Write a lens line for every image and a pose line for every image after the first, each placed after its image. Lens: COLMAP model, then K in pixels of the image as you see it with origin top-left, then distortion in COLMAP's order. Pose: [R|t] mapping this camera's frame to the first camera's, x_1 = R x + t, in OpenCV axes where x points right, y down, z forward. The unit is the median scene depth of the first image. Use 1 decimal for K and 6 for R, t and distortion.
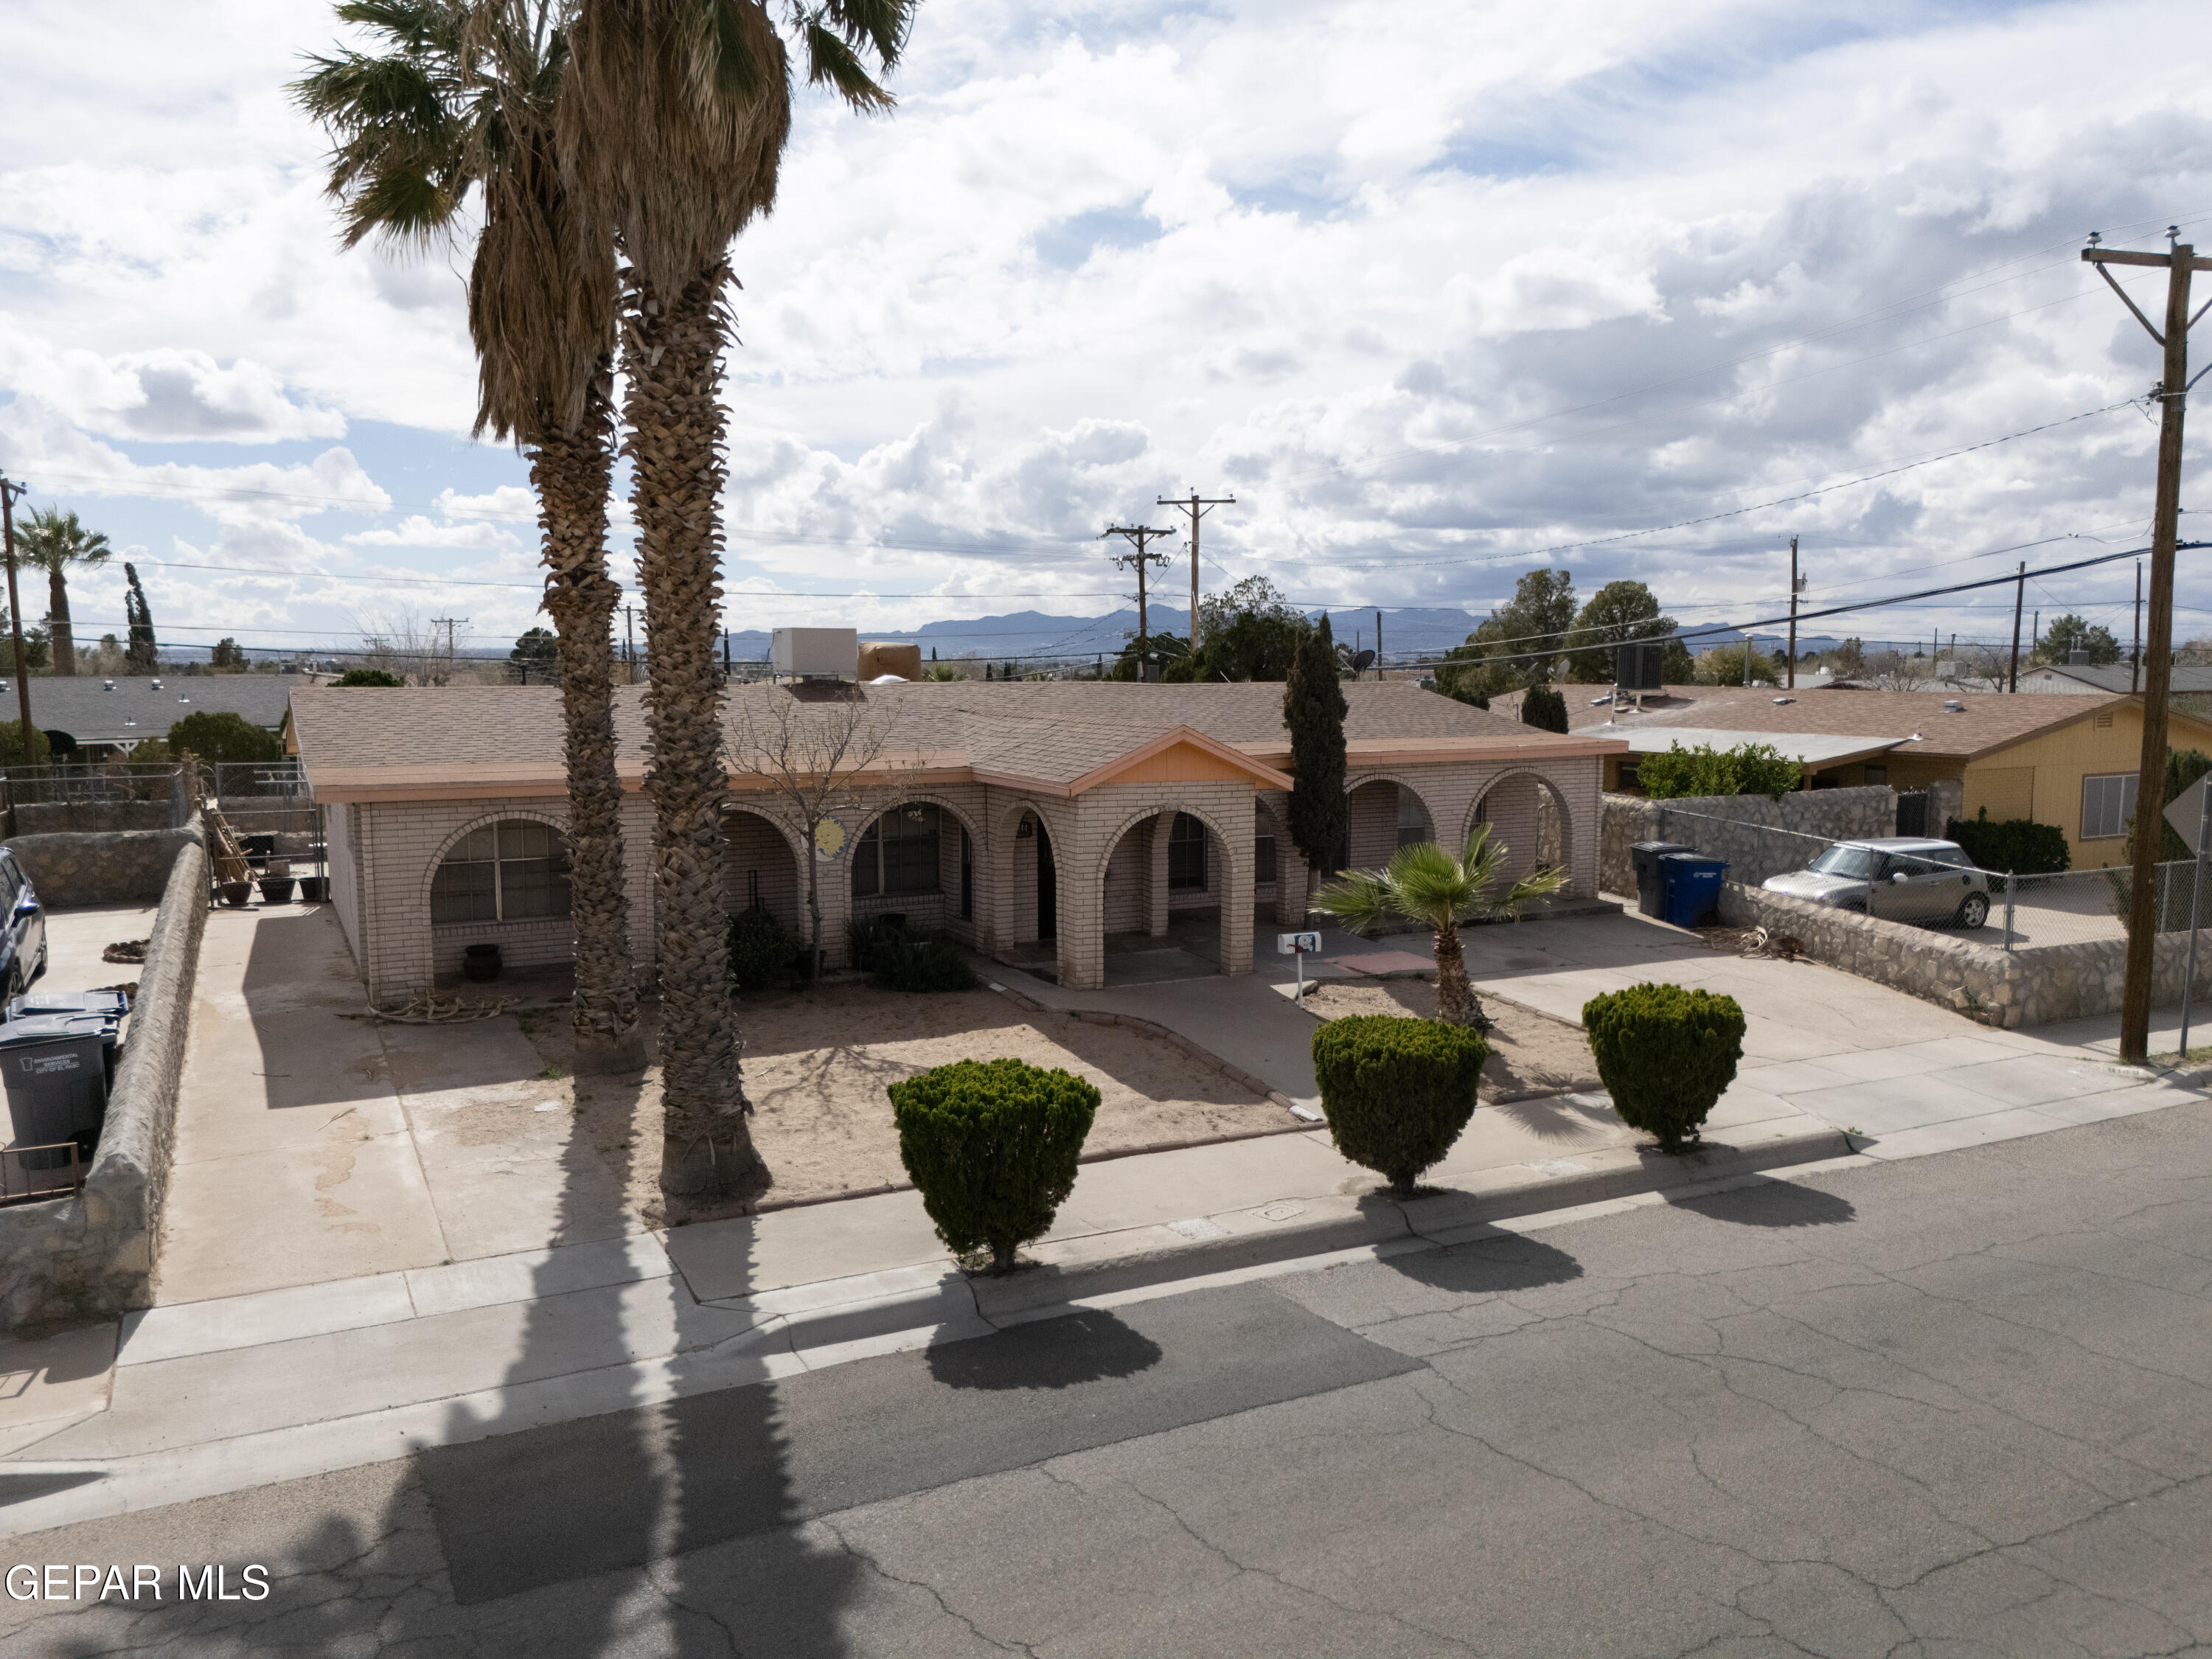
lens RADIAL K [[1635.1, 0, 1106.0], [0, 1635.1, 829.5], [0, 0, 1]] dist [0.069812, -0.061518]
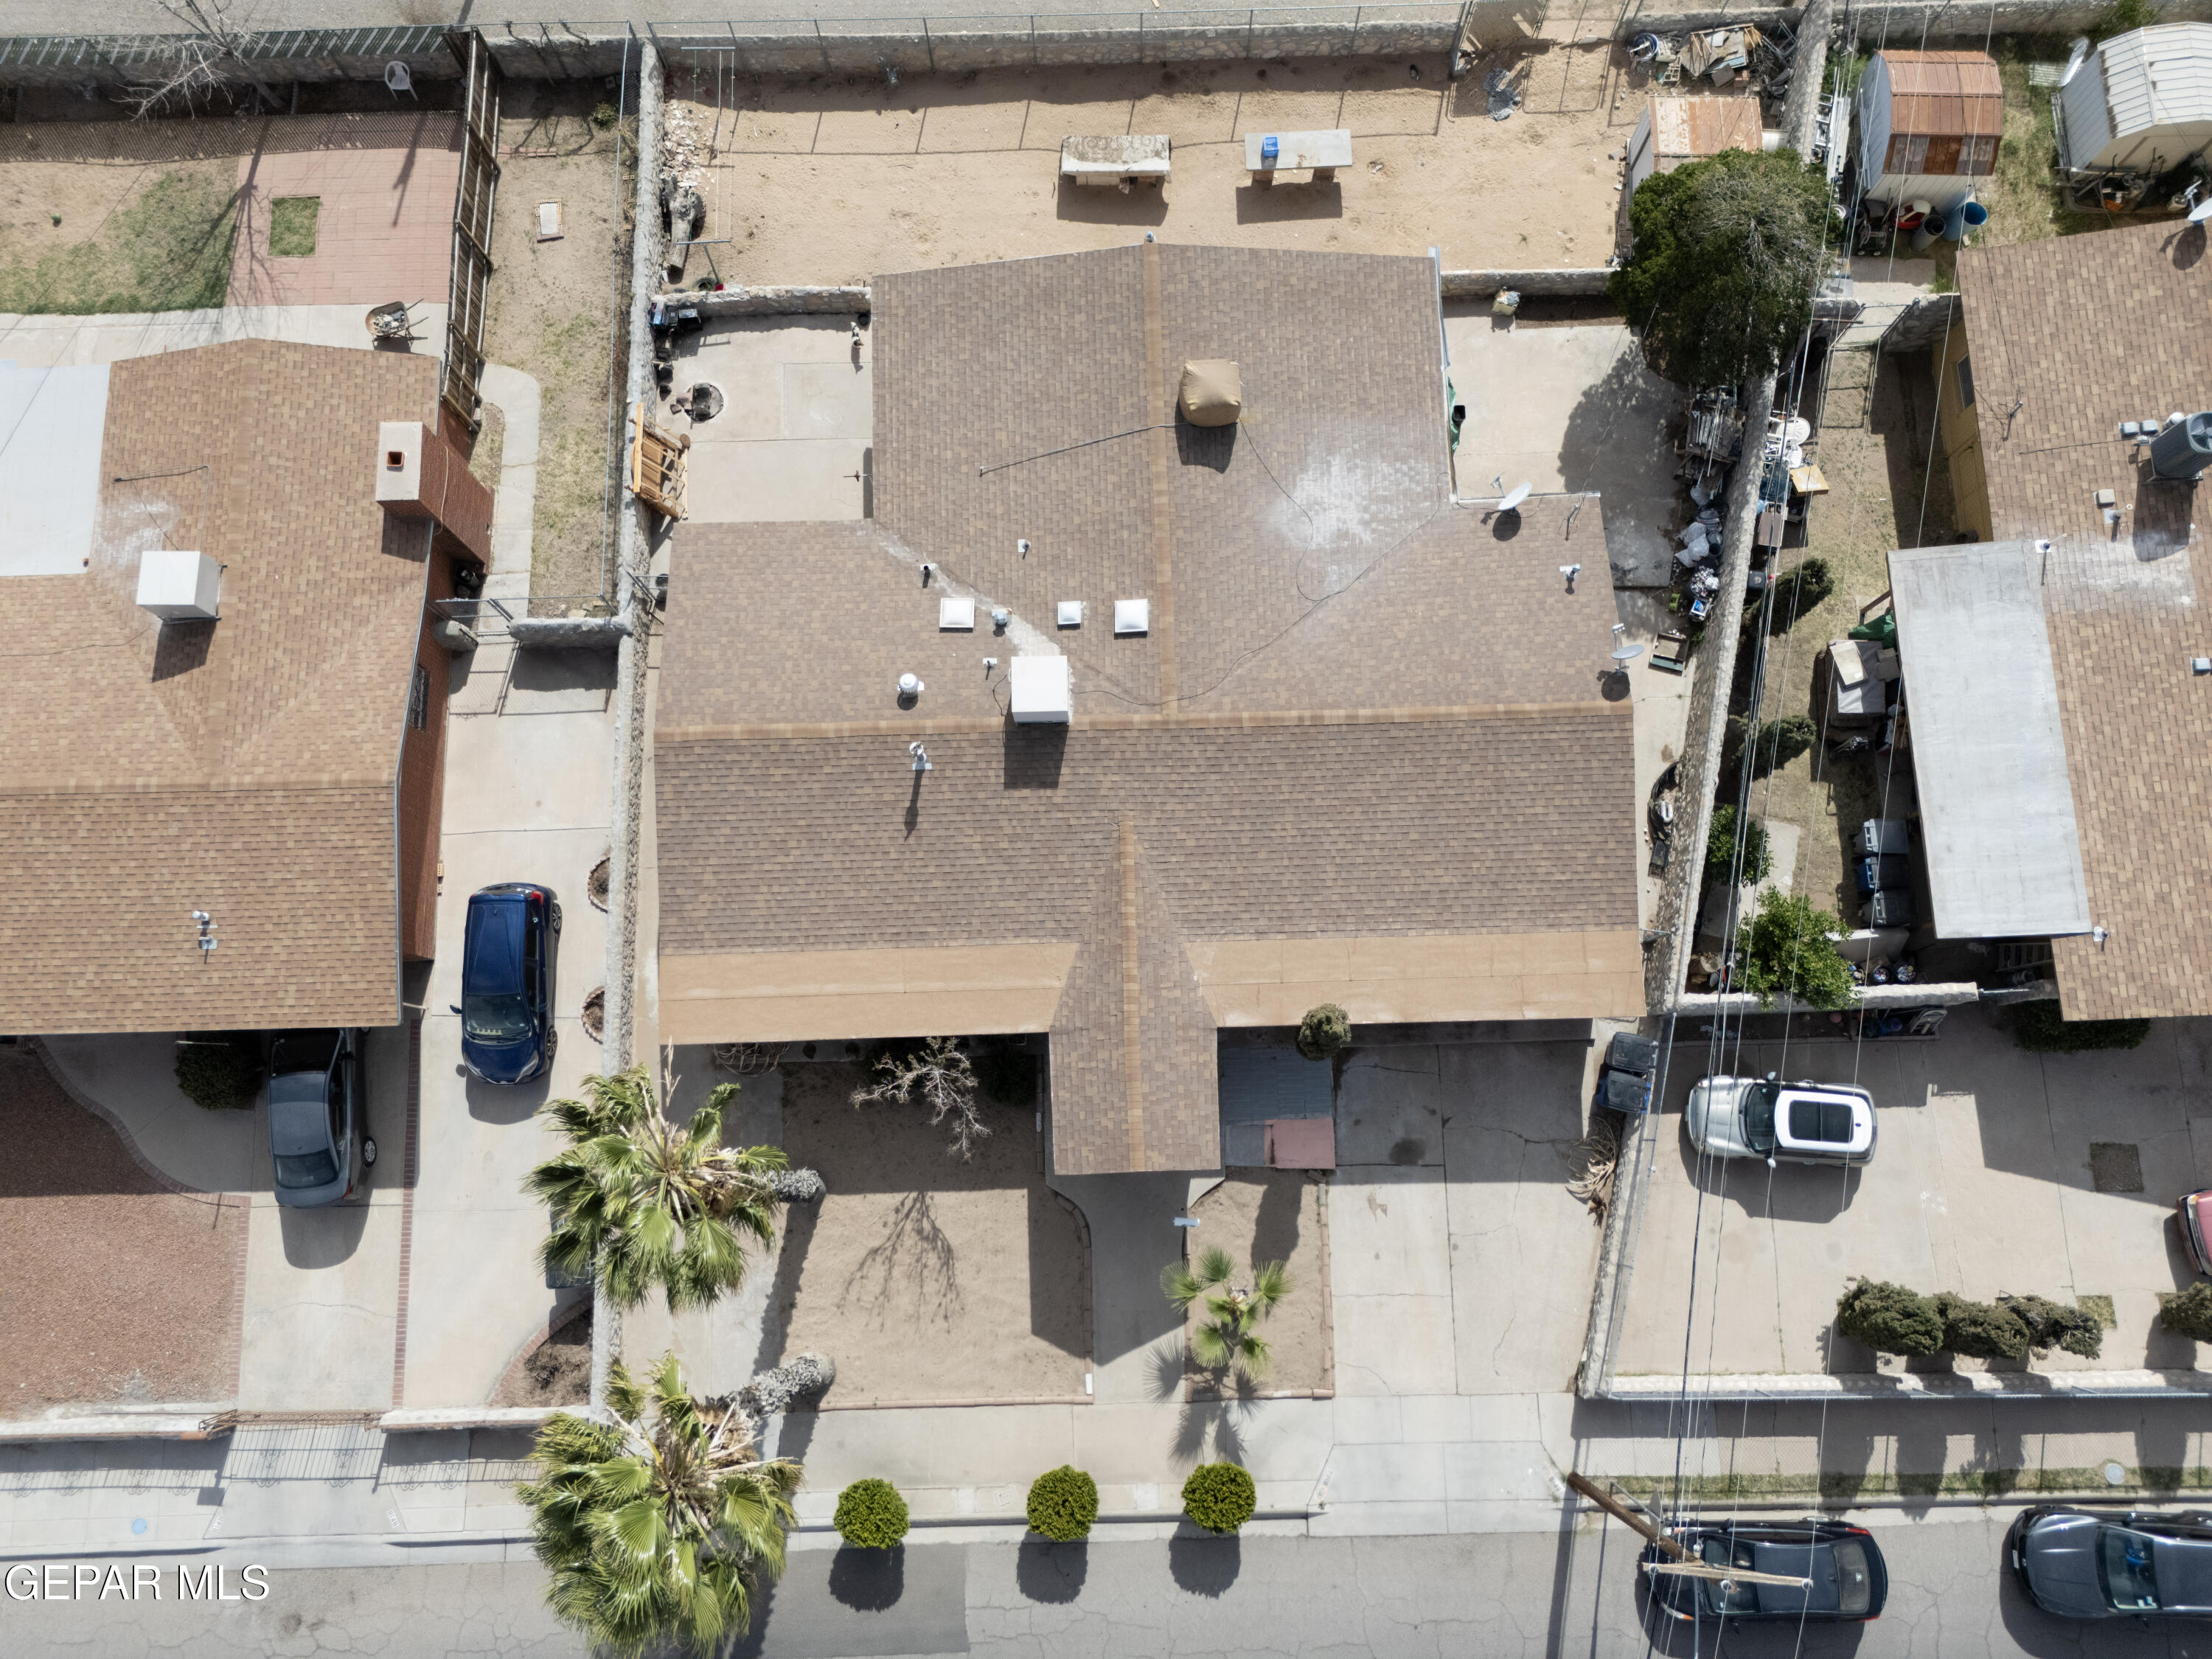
lens RADIAL K [[1635.1, 0, 1106.0], [0, 1635.1, 829.5], [0, 0, 1]] dist [0.069812, -0.061518]
pose [[0.895217, 0.430986, -0.113306, 0.055174], [-0.020047, 0.292949, 0.955918, -1.638116], [0.445180, -0.853482, 0.270893, 0.845491]]
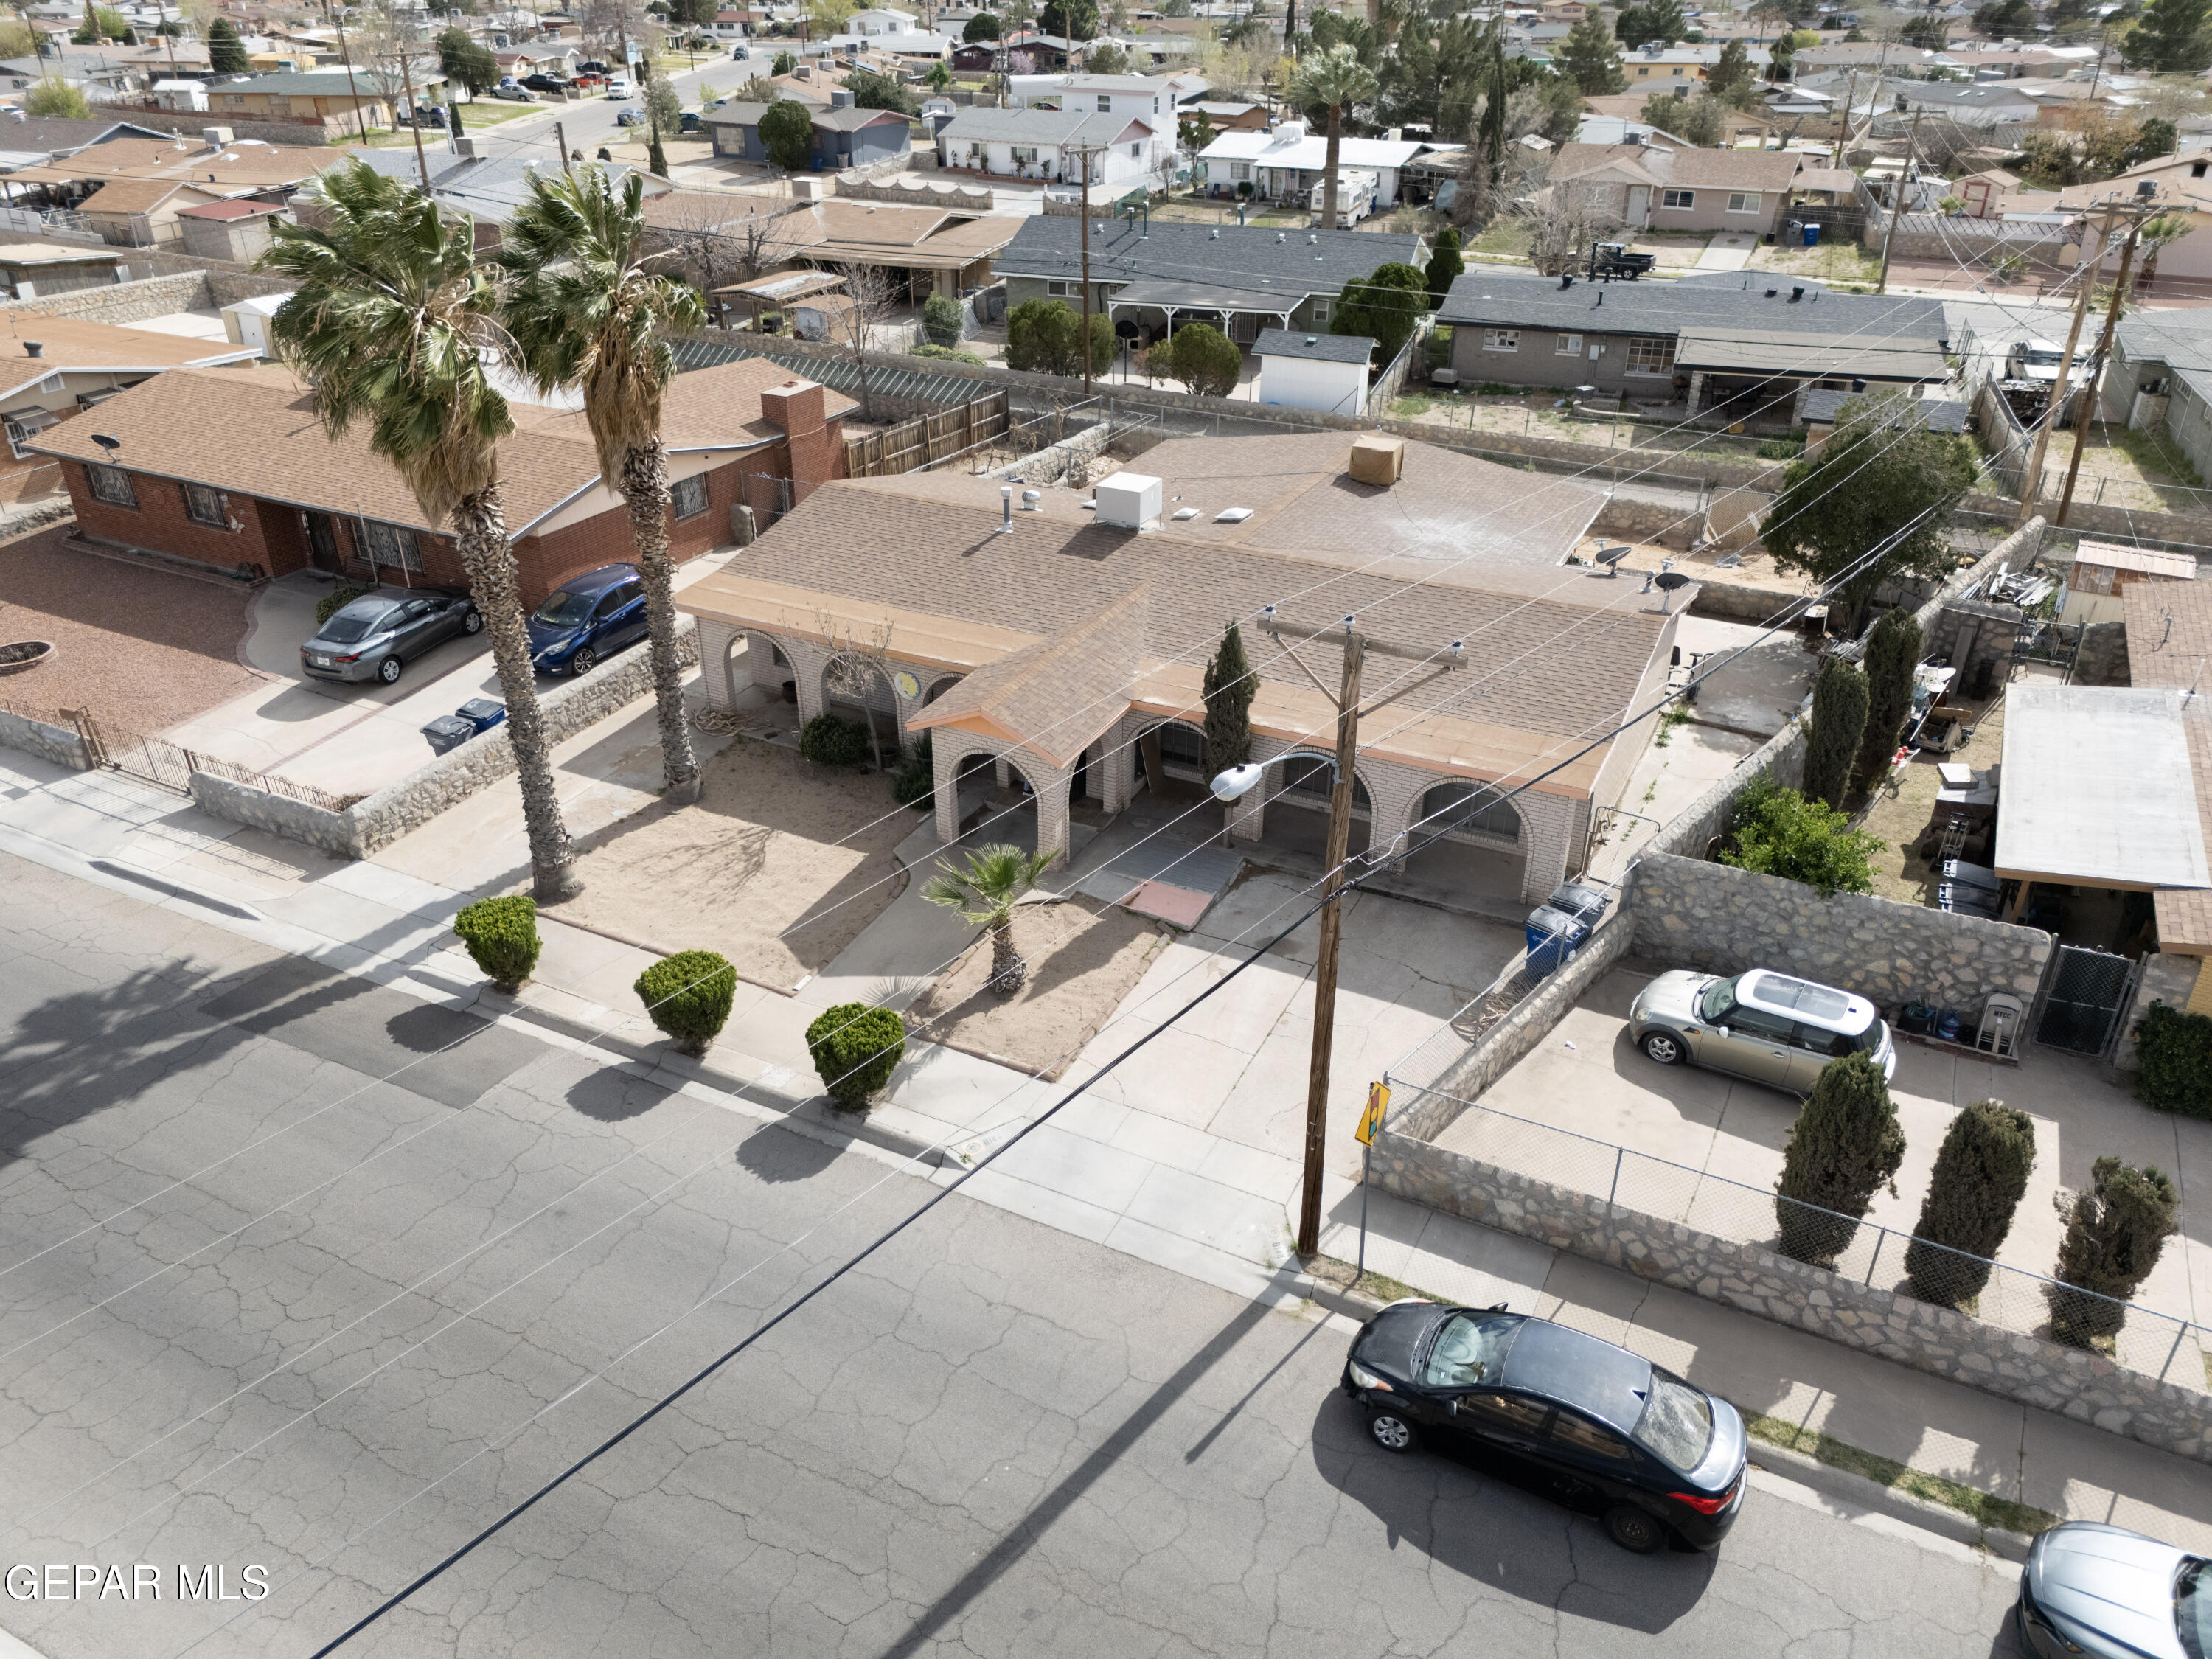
lens RADIAL K [[1635.1, 0, 1106.0], [0, 1635.1, 829.5], [0, 0, 1]] dist [0.069812, -0.061518]
pose [[0.577564, 0.379530, -0.722756, 1.181749], [-0.080771, 0.907580, 0.412038, -0.558457], [0.812339, -0.179600, 0.554841, 0.281965]]
